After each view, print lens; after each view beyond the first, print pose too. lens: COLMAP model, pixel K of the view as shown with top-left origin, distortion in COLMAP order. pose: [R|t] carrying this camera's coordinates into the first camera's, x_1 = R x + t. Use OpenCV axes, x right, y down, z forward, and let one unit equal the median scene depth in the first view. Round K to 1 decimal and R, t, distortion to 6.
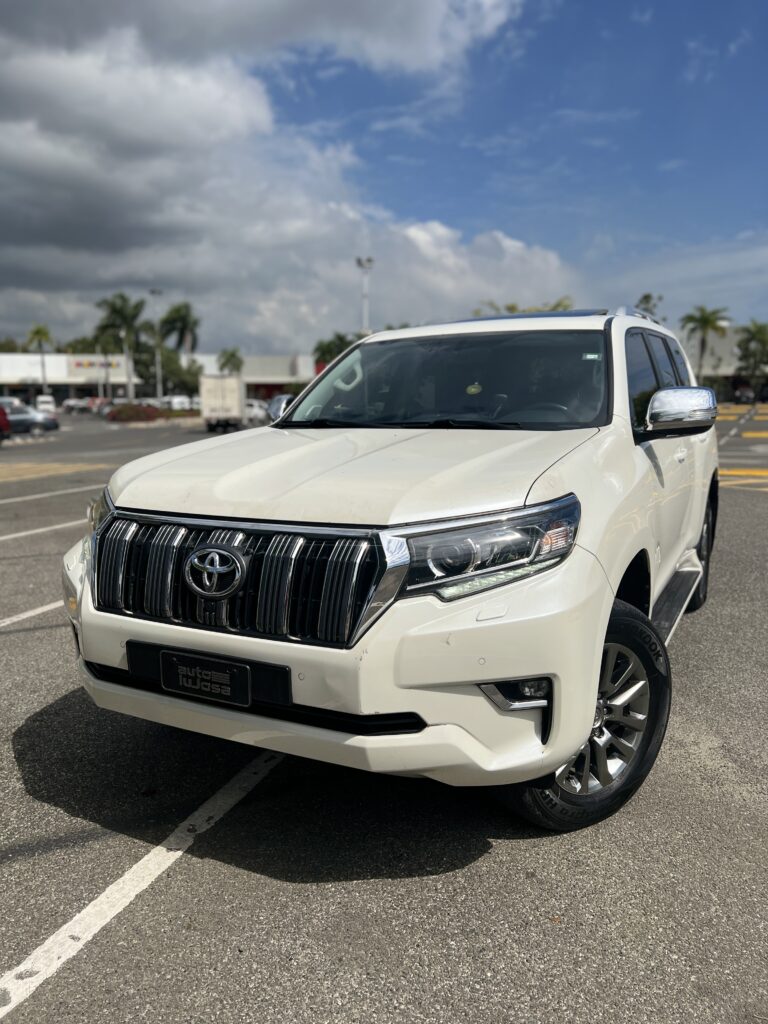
lens RADIAL K [[783.6, 0, 384.0], [0, 783.6, 512.0], [0, 0, 1]] dist [0.044622, -0.072885]
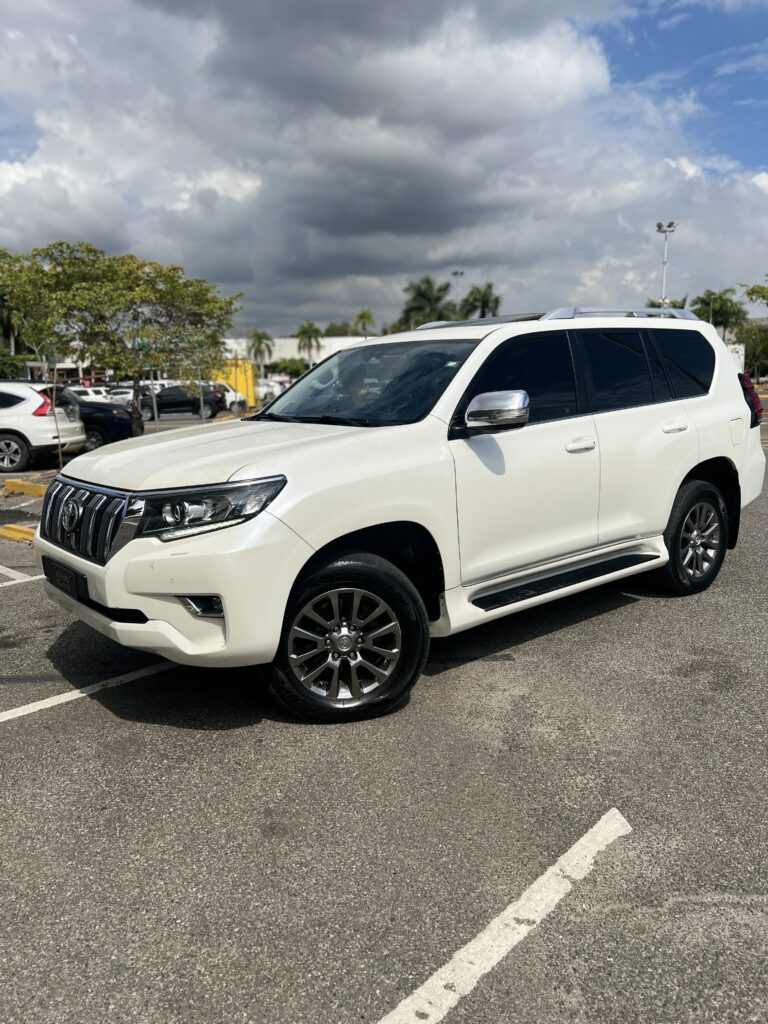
lens RADIAL K [[783.6, 0, 384.0], [0, 783.6, 512.0], [0, 0, 1]] dist [0.044622, -0.072885]
pose [[0.920626, 0.054510, -0.386621, 0.894128], [-0.041676, 0.998269, 0.041506, -0.022184], [0.388214, -0.022098, 0.921304, -0.212864]]
